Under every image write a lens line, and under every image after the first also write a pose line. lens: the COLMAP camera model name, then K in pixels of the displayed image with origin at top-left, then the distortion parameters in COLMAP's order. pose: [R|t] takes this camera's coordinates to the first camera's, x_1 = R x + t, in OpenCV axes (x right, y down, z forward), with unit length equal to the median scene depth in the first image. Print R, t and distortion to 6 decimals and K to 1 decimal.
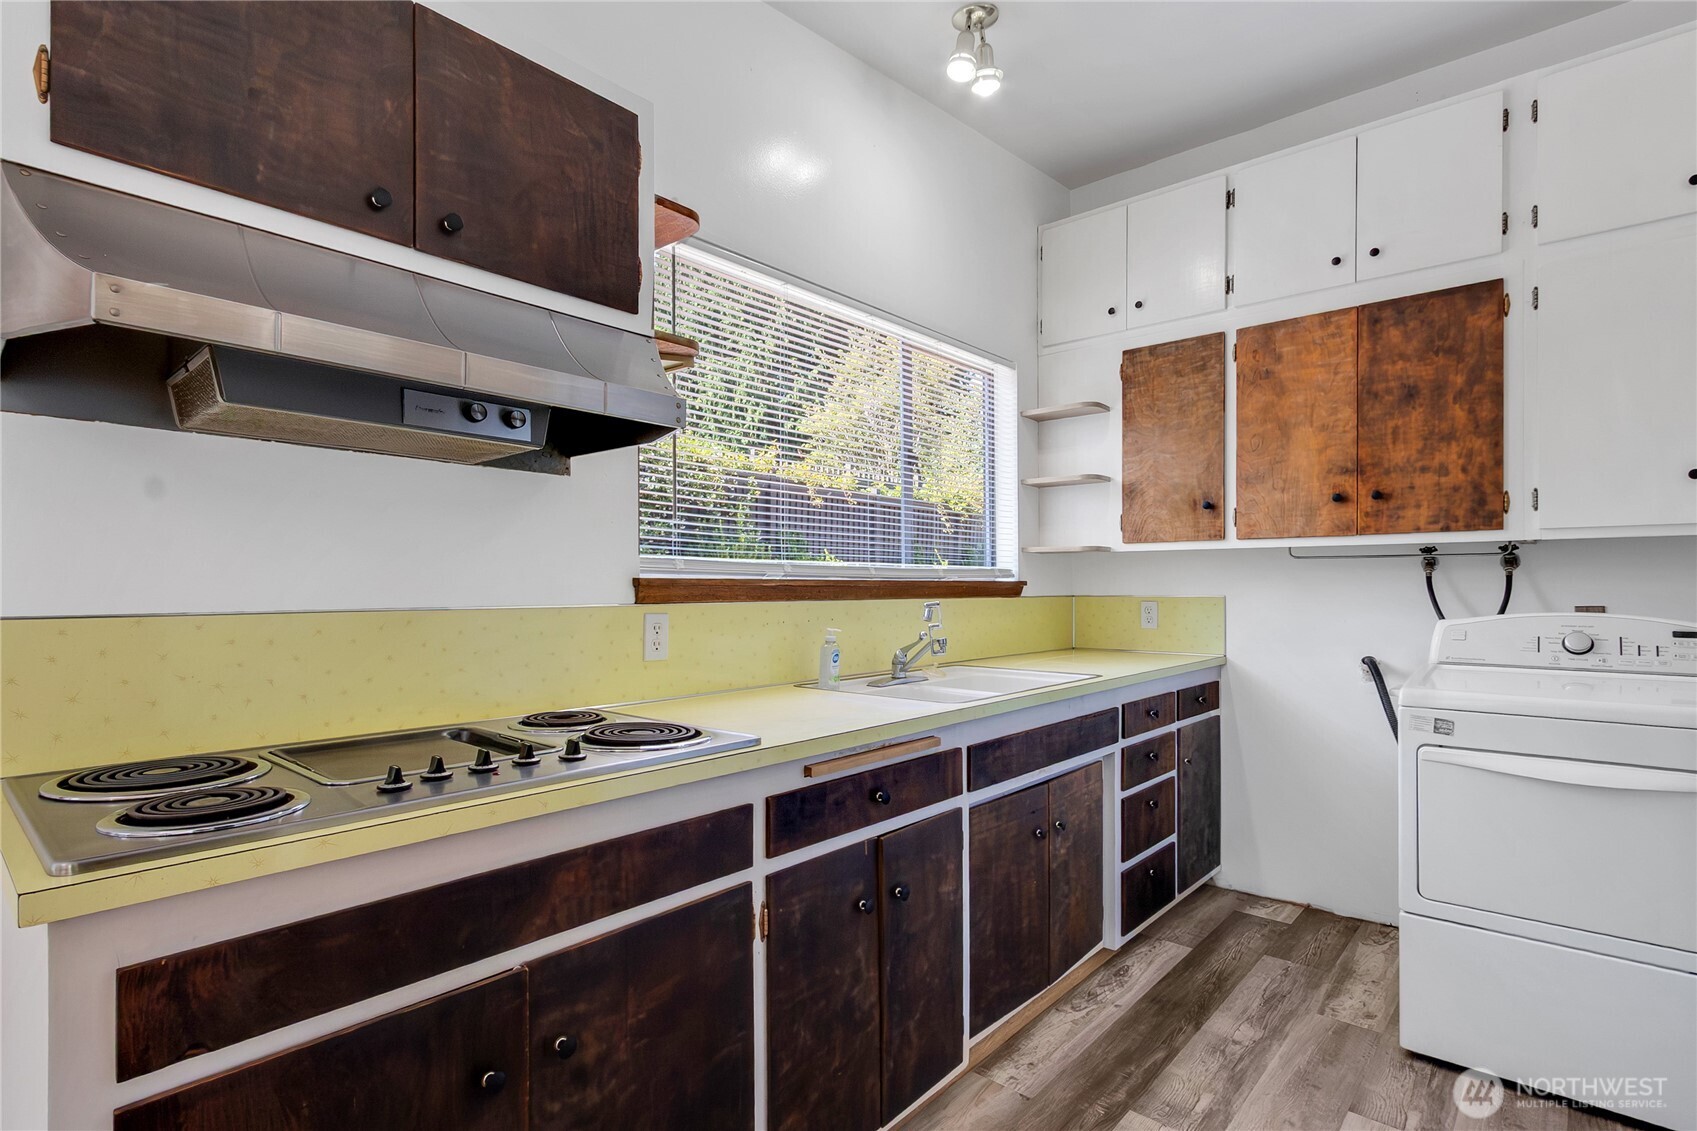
lens RADIAL K [[848.4, 0, 833.7], [0, 848.4, 581.8], [0, 0, 1]] dist [-0.001152, -0.000462]
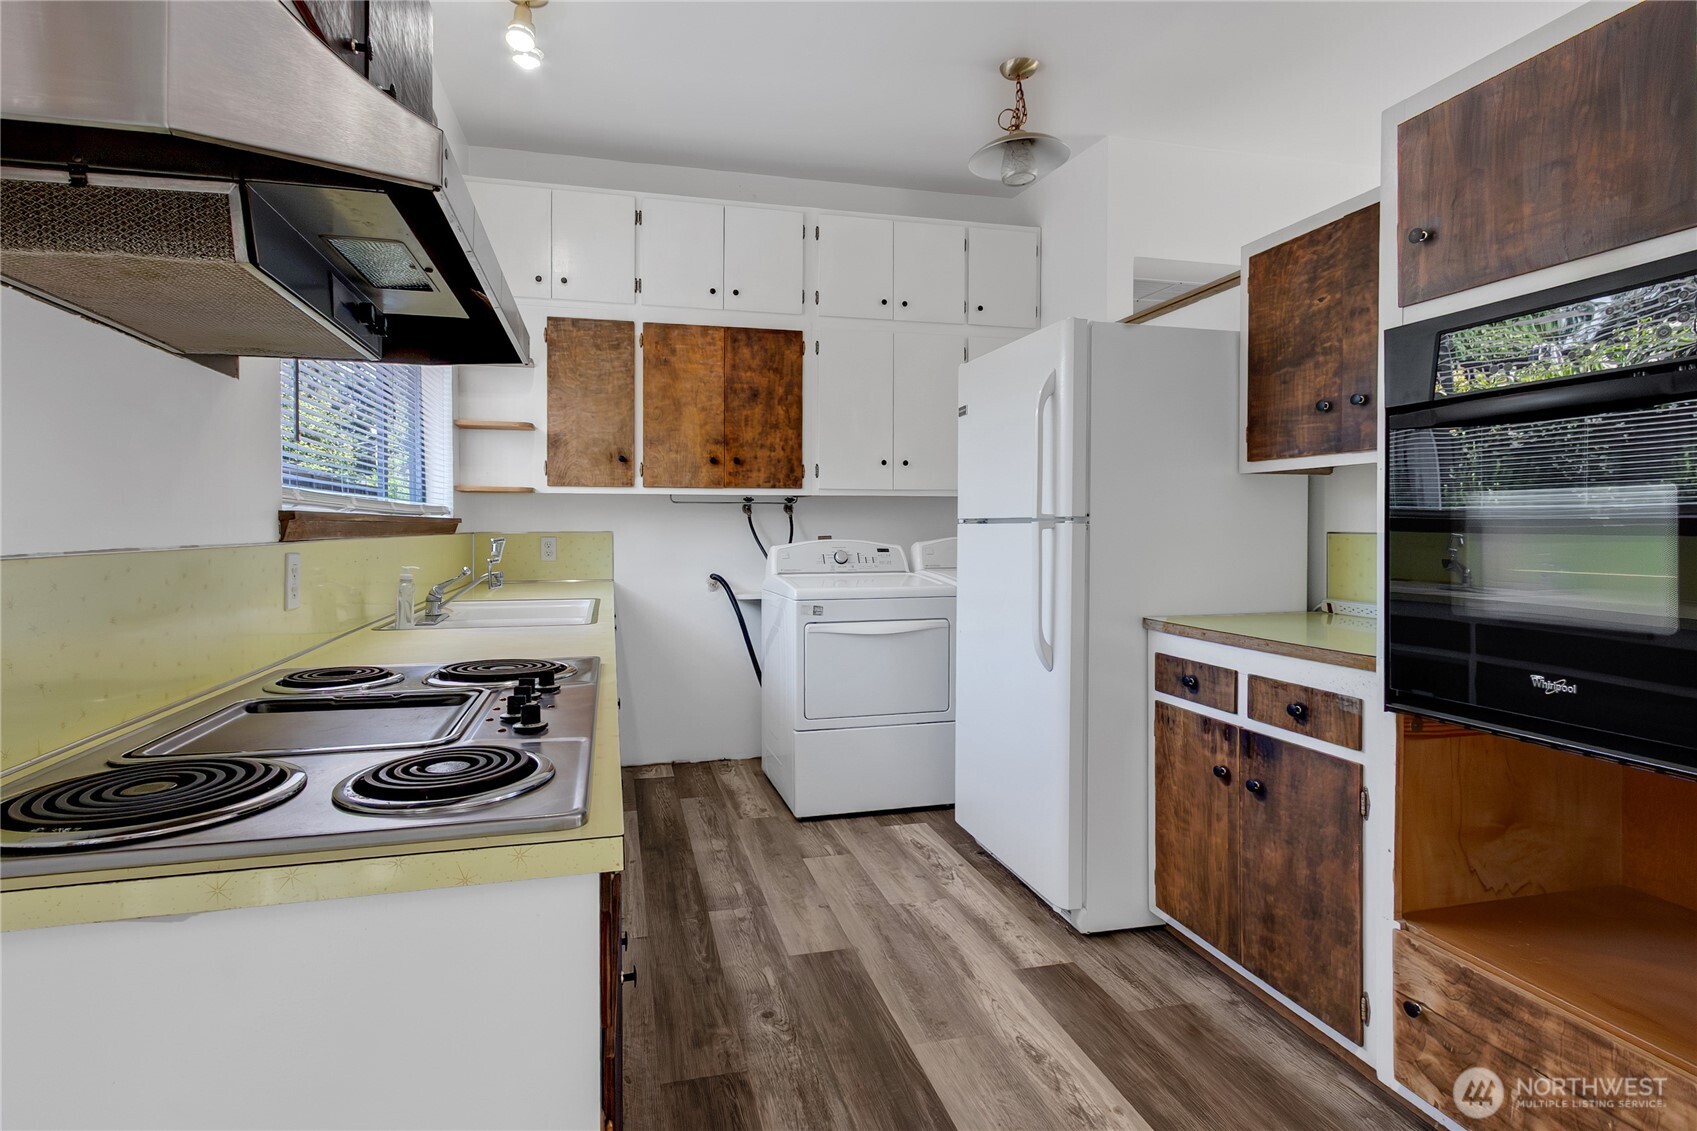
lens RADIAL K [[826.4, 0, 829.0], [0, 826.4, 530.3], [0, 0, 1]] dist [-0.002564, 0.000602]
pose [[0.557349, -0.003779, 0.830270, -0.429542], [-0.004890, 0.999957, 0.007835, 0.004358], [-0.830264, -0.008427, 0.557306, 0.078437]]
